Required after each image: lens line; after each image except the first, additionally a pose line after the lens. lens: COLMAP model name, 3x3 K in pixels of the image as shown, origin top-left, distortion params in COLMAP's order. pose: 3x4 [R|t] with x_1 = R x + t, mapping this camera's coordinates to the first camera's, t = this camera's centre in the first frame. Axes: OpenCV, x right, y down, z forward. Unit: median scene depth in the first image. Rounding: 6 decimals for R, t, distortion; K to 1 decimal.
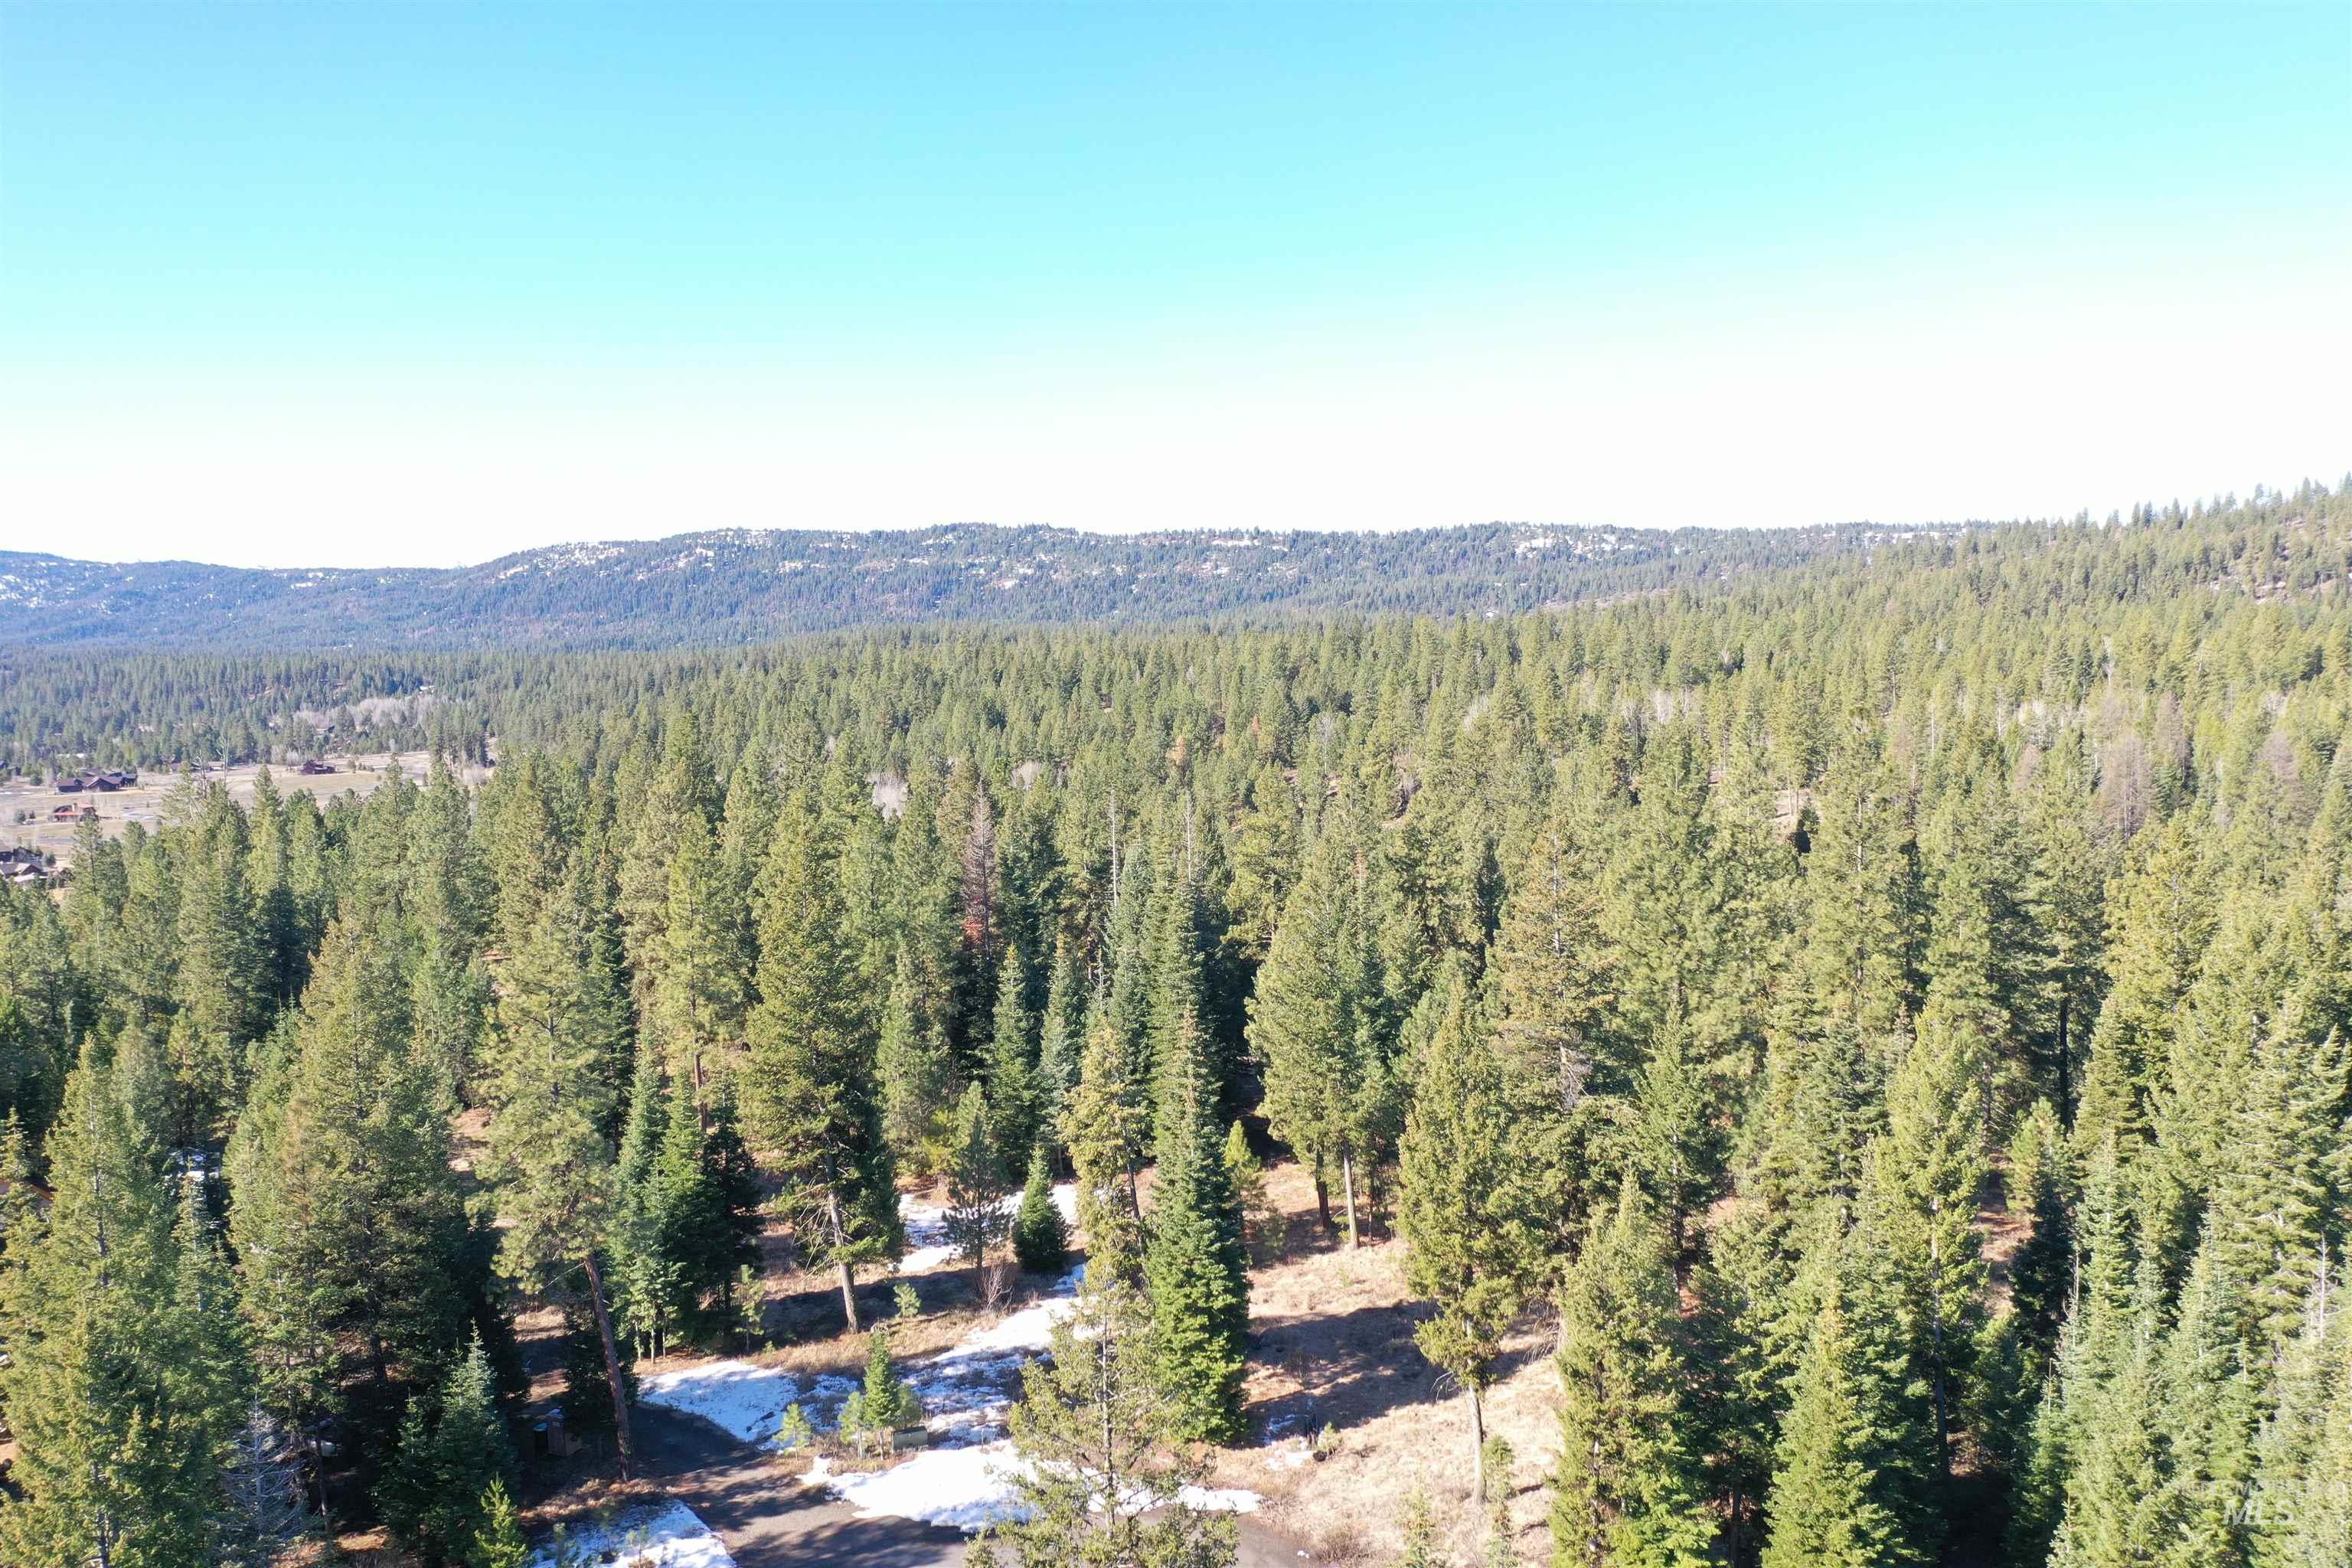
lens RADIAL K [[1858.9, 0, 1167.8], [0, 1858.9, 781.5], [0, 0, 1]] dist [-0.004850, -0.000698]
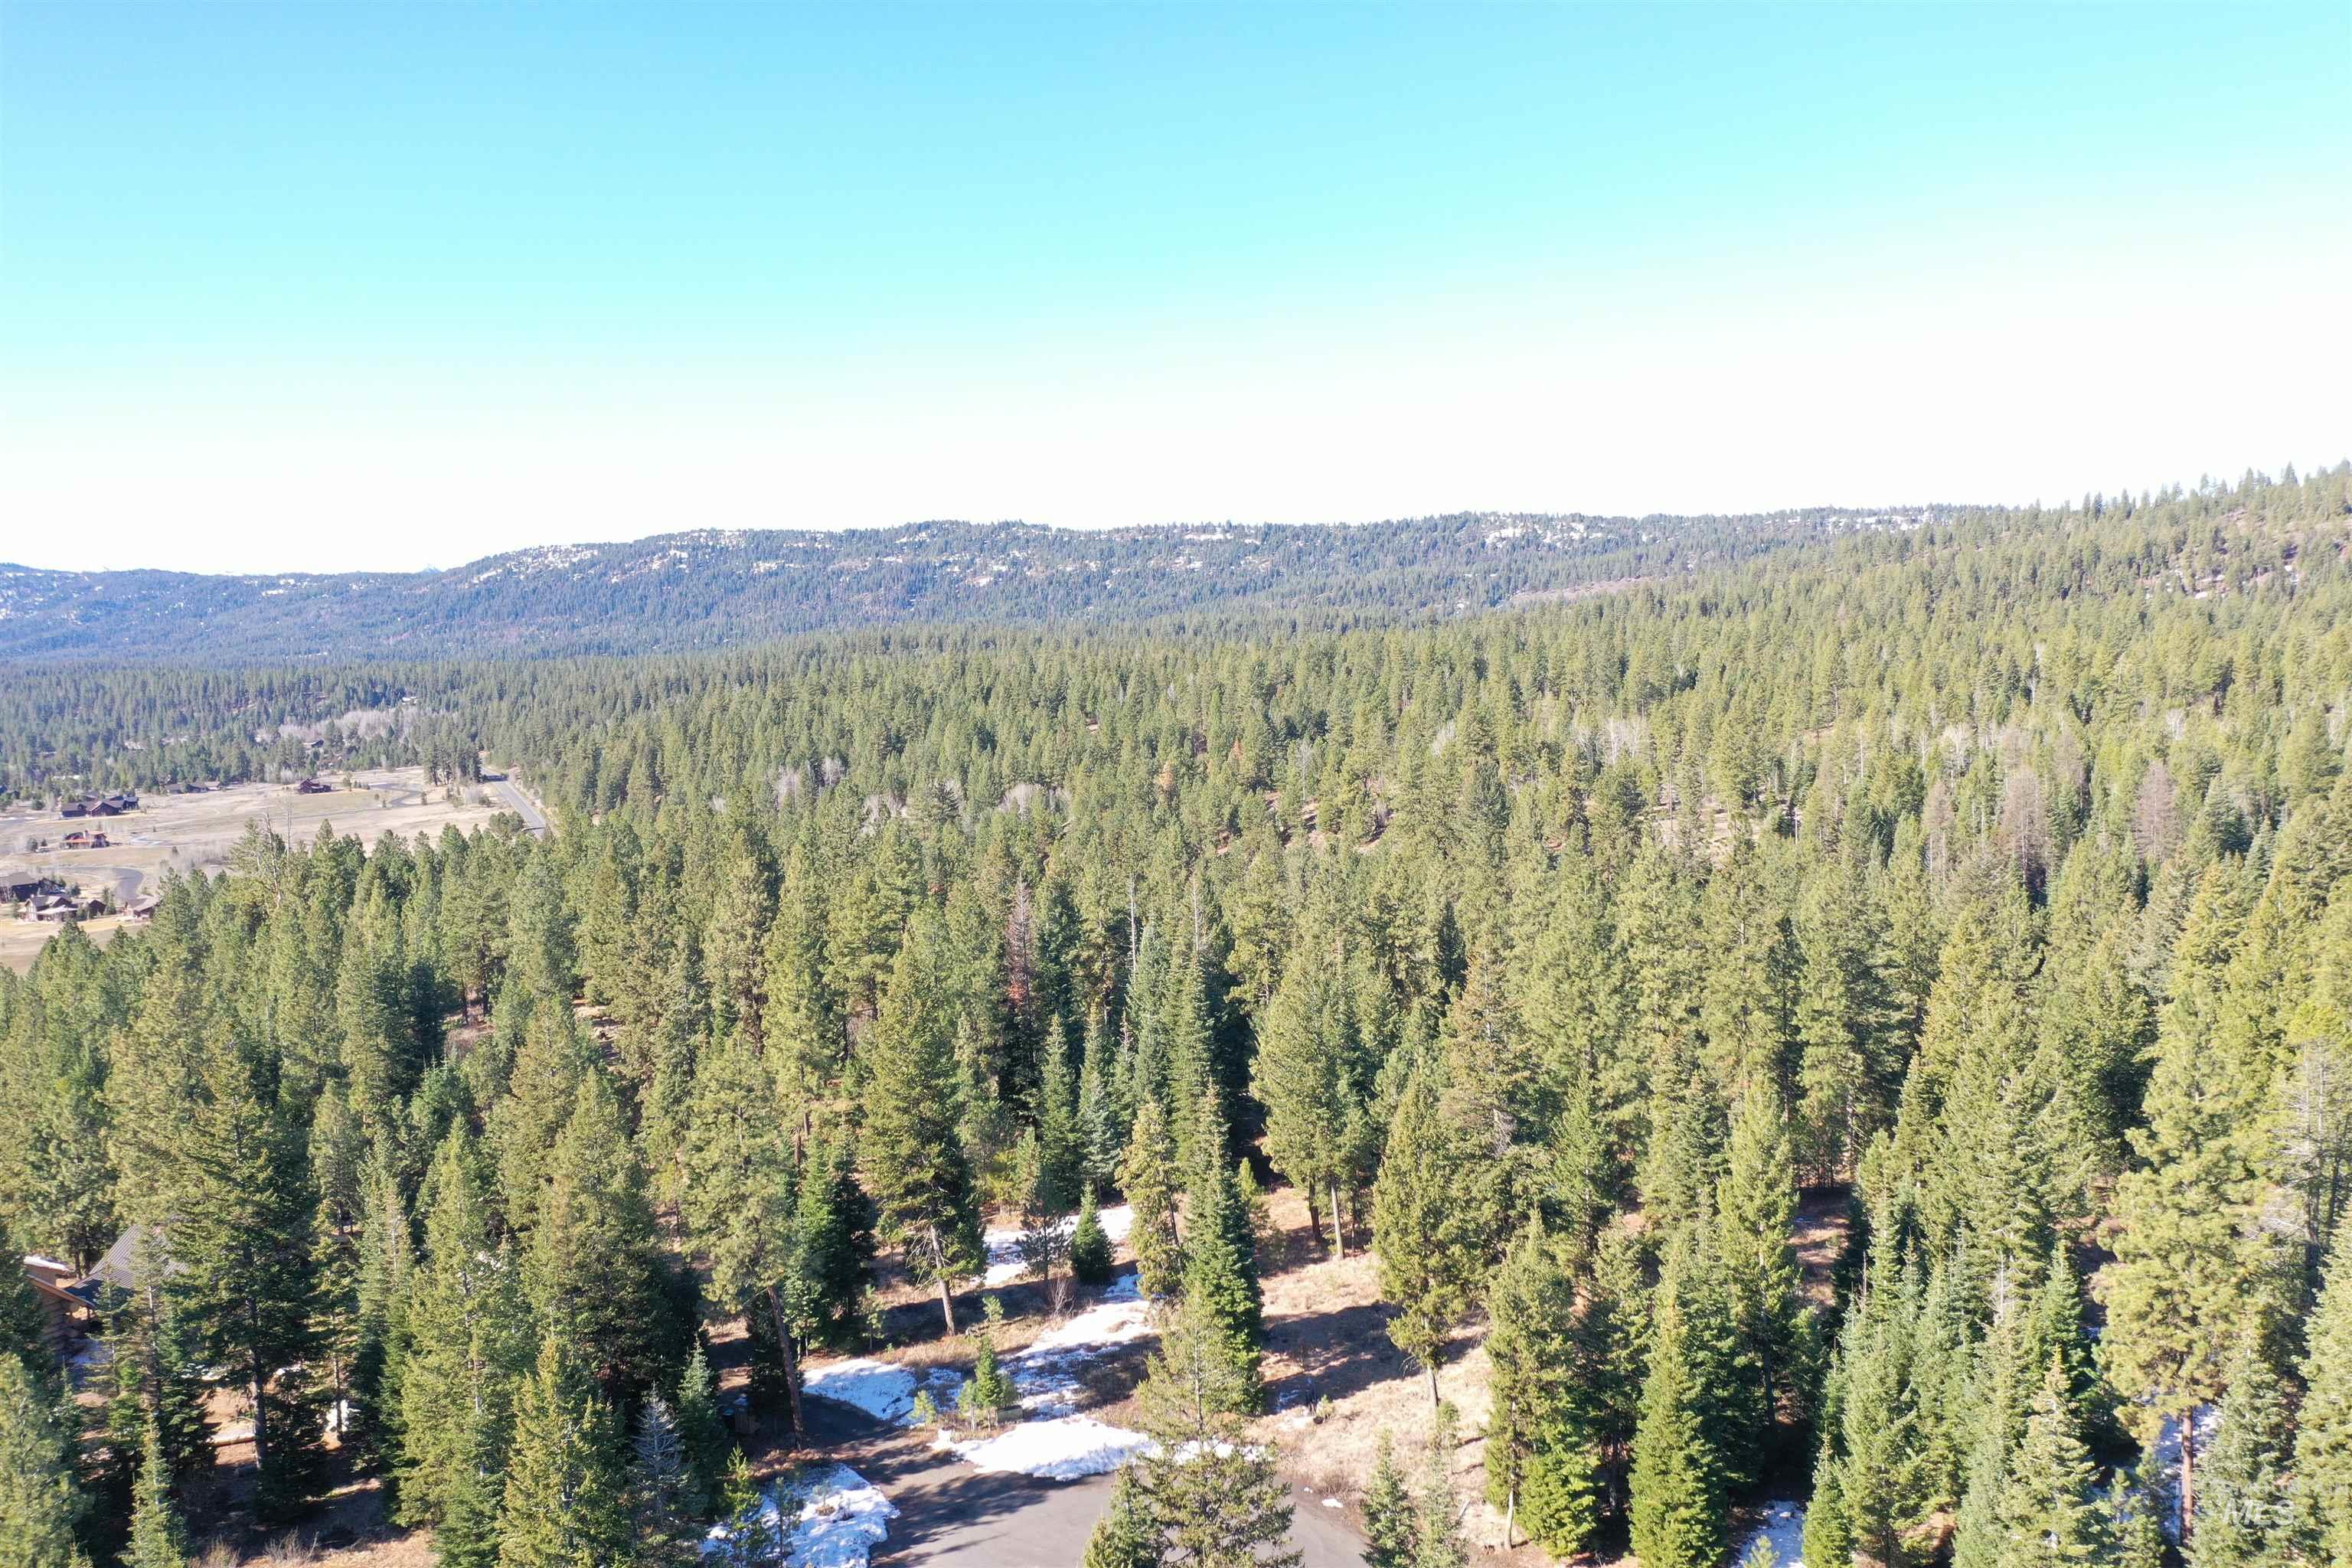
lens RADIAL K [[1858.9, 0, 1167.8], [0, 1858.9, 781.5], [0, 0, 1]] dist [-0.004850, -0.000698]
pose [[0.999750, -0.018268, 0.012929, -0.029018], [0.018190, 0.999816, 0.006132, -0.087876], [-0.013039, -0.005895, 0.999898, -0.274088]]
